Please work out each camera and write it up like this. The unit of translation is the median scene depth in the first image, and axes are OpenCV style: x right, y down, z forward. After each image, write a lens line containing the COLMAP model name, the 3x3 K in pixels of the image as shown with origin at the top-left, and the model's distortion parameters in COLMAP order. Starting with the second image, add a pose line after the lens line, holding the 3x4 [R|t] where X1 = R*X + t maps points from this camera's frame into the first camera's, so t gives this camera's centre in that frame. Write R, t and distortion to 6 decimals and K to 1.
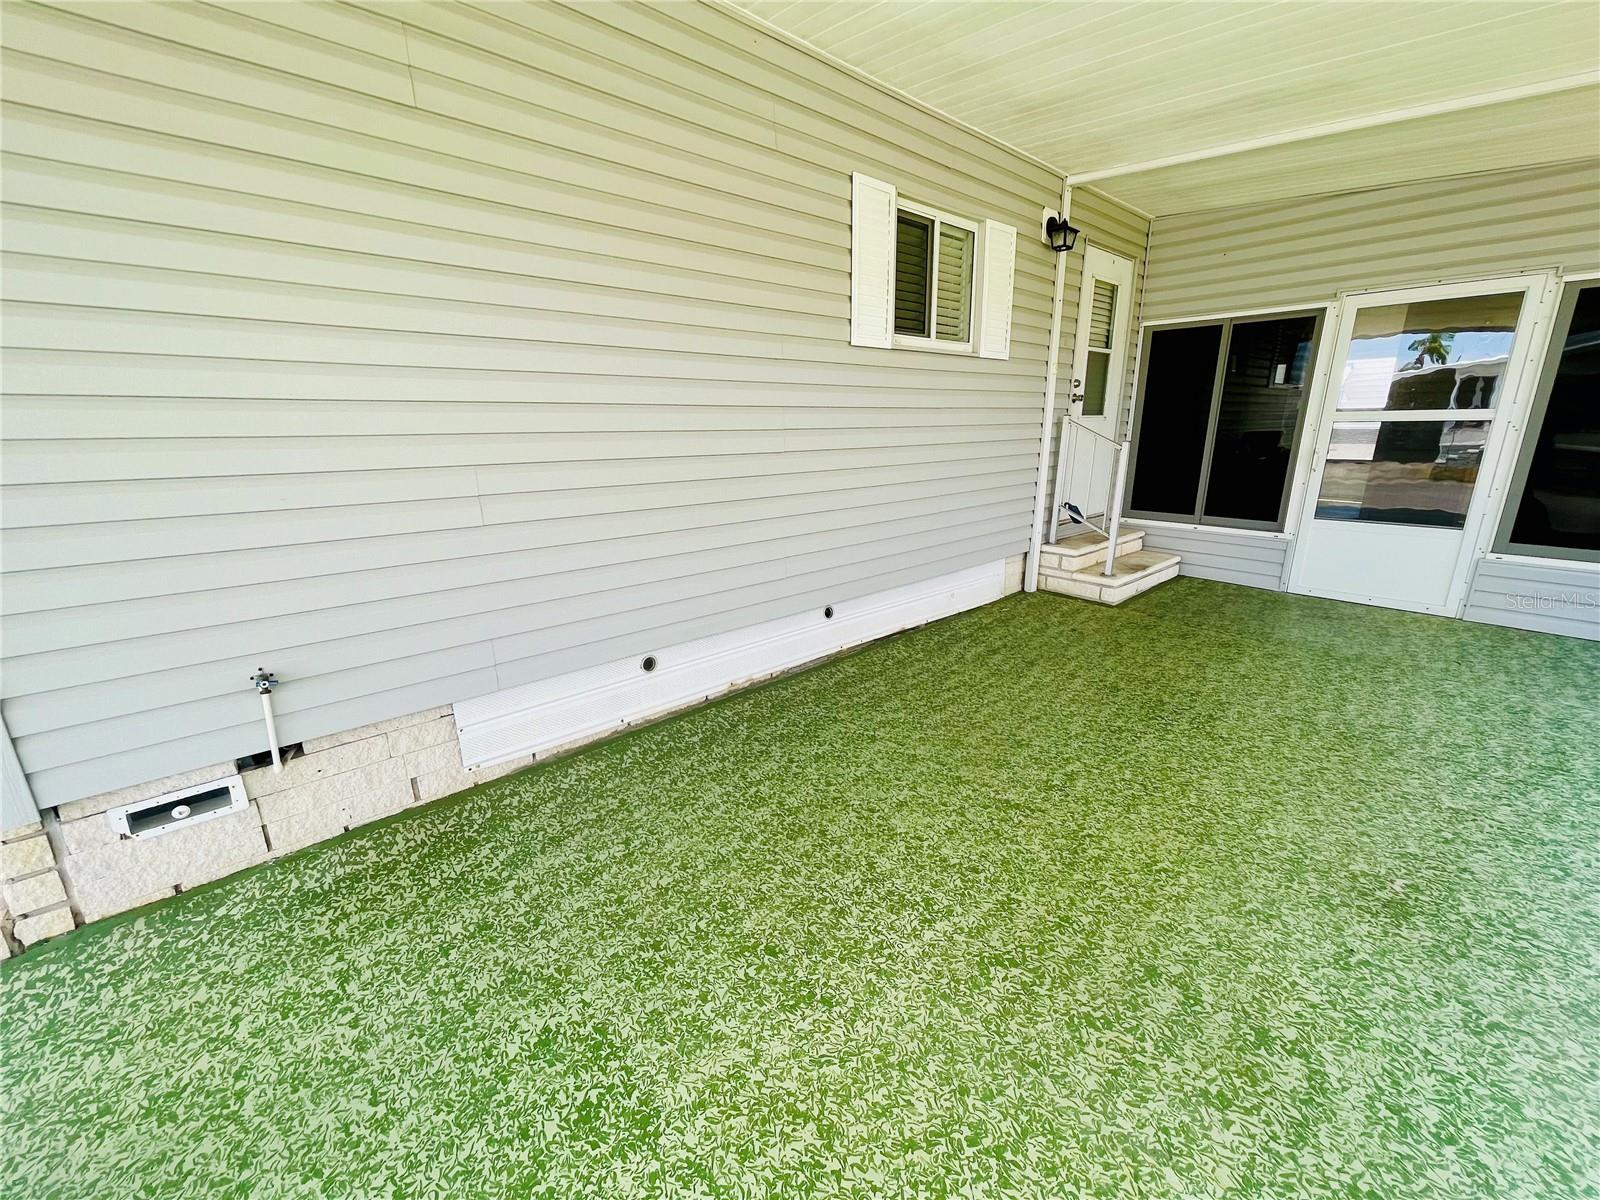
lens RADIAL K [[647.5, 0, 800.0], [0, 647.5, 600.0], [0, 0, 1]] dist [-0.001892, 0.000479]
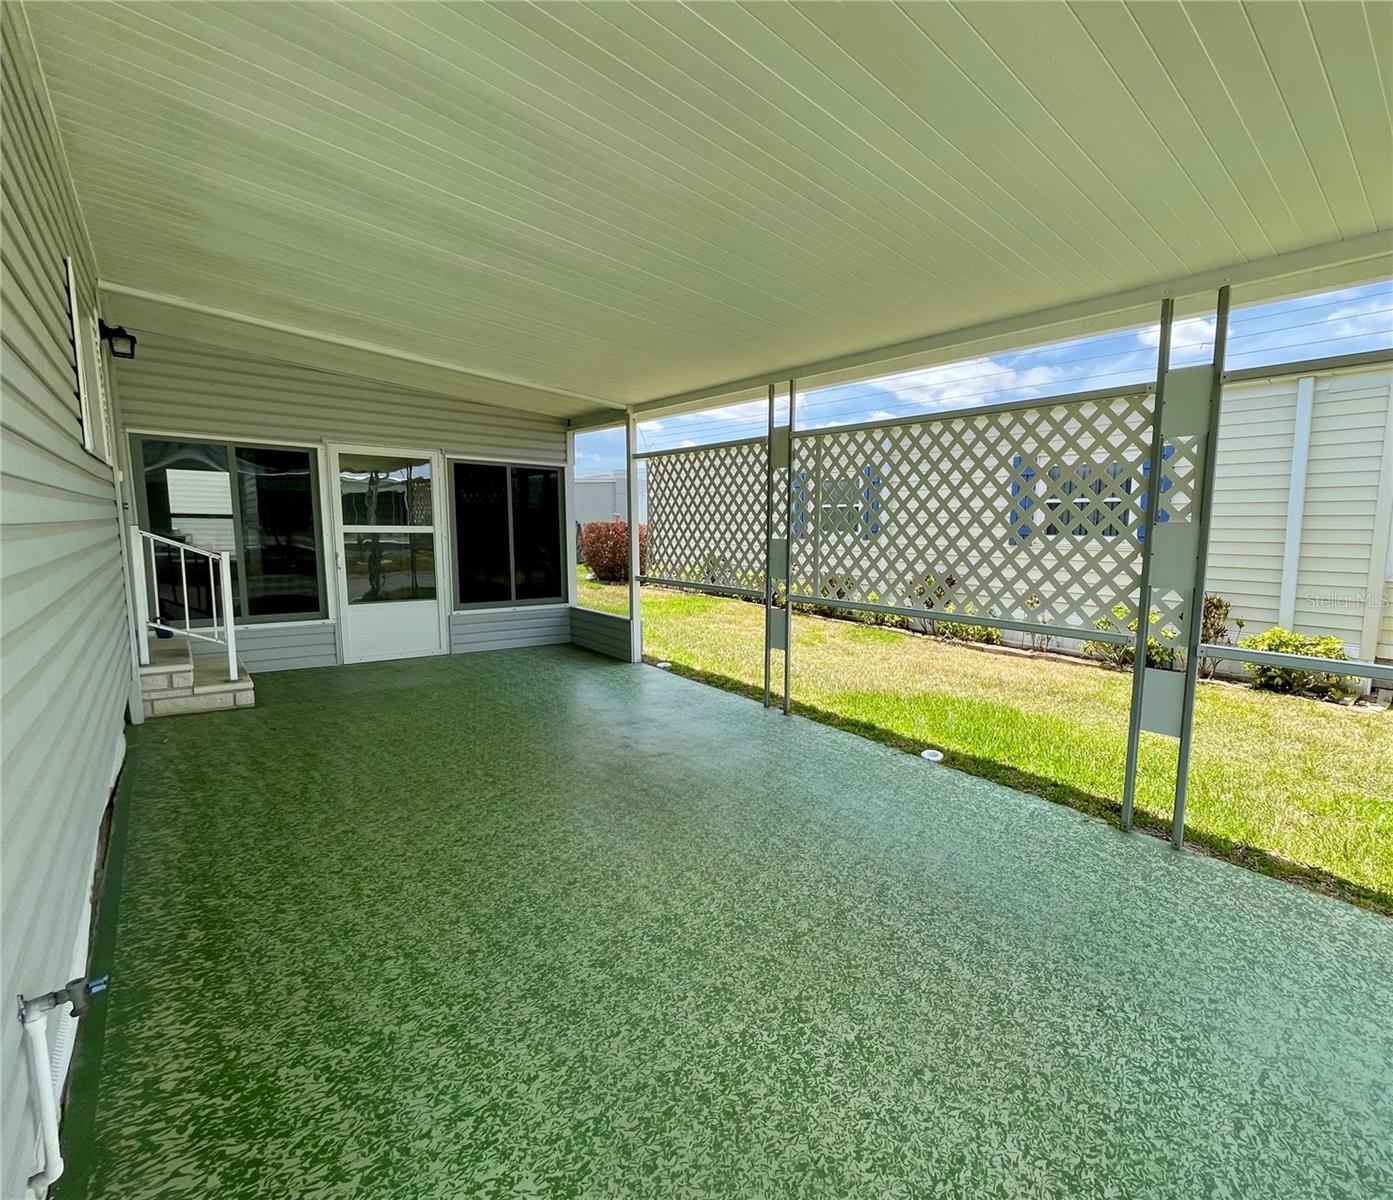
lens RADIAL K [[679.7, 0, 783.8], [0, 679.7, 603.5], [0, 0, 1]] dist [0.000400, 0.000348]
pose [[0.006518, -0.104549, 0.994498, -0.778100], [0.246694, 0.963949, 0.099720, -0.066684], [-0.969072, 0.244687, 0.032074, 0.147269]]
